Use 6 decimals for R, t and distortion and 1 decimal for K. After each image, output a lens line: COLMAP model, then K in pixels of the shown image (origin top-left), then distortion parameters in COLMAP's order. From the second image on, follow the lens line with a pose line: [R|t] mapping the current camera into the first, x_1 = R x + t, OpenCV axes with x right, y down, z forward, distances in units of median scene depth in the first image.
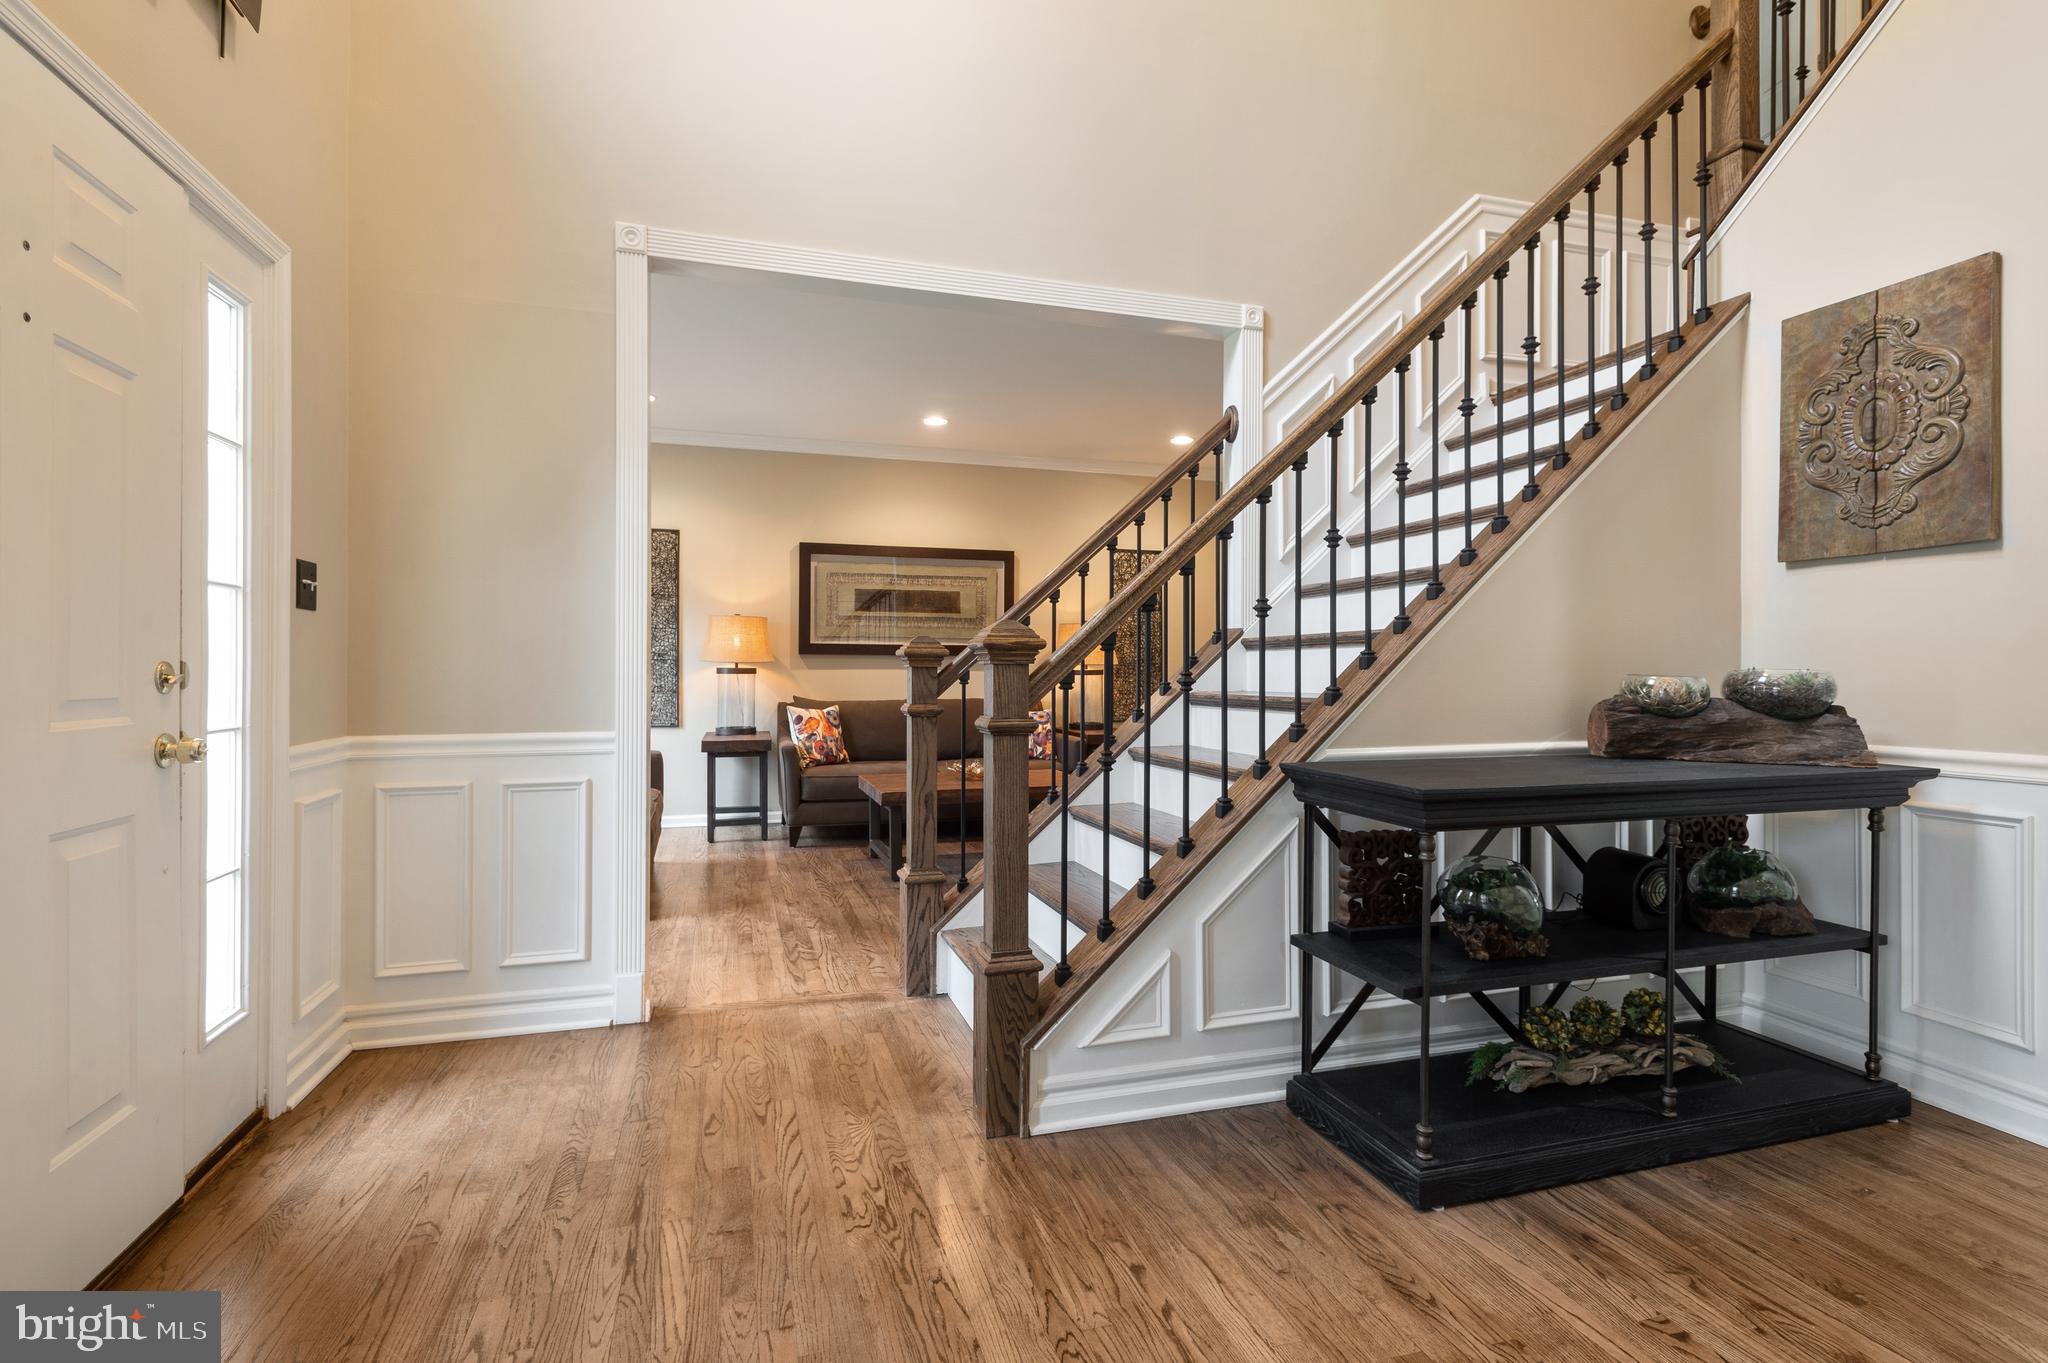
lens RADIAL K [[959.9, 0, 1014.1], [0, 959.9, 670.0], [0, 0, 1]] dist [0.007555, -0.001643]
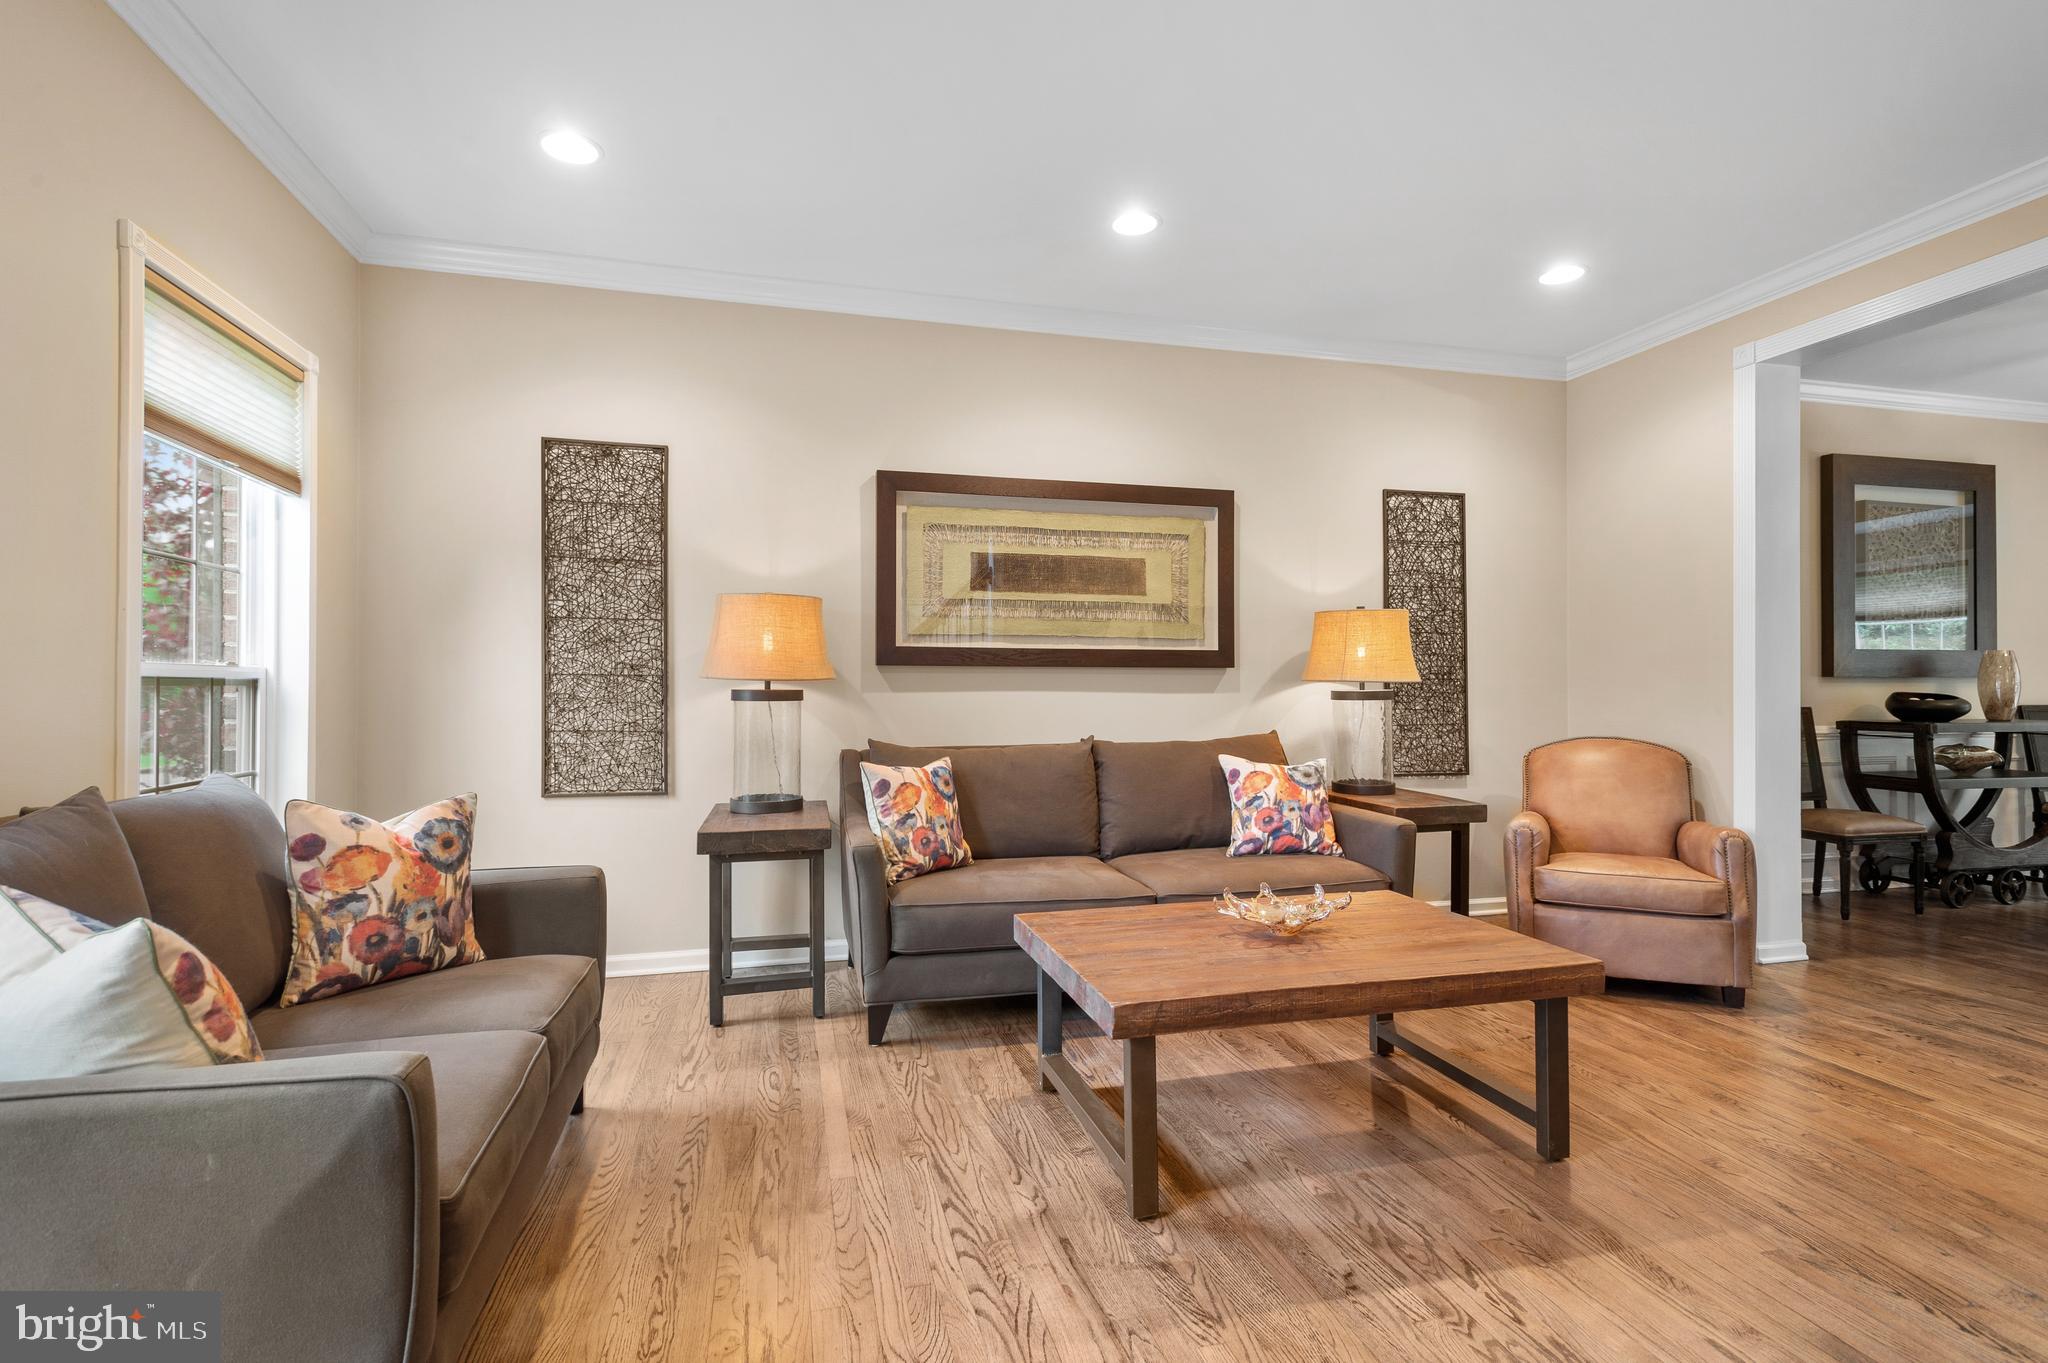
lens RADIAL K [[959.9, 0, 1010.5], [0, 959.9, 687.7], [0, 0, 1]] dist [0.007555, -0.001643]
pose [[0.998799, -0.002703, -0.048911, -0.122562], [0.002664, 0.999996, -0.000863, -0.002729], [0.048913, 0.000731, 0.998803, 0.455816]]
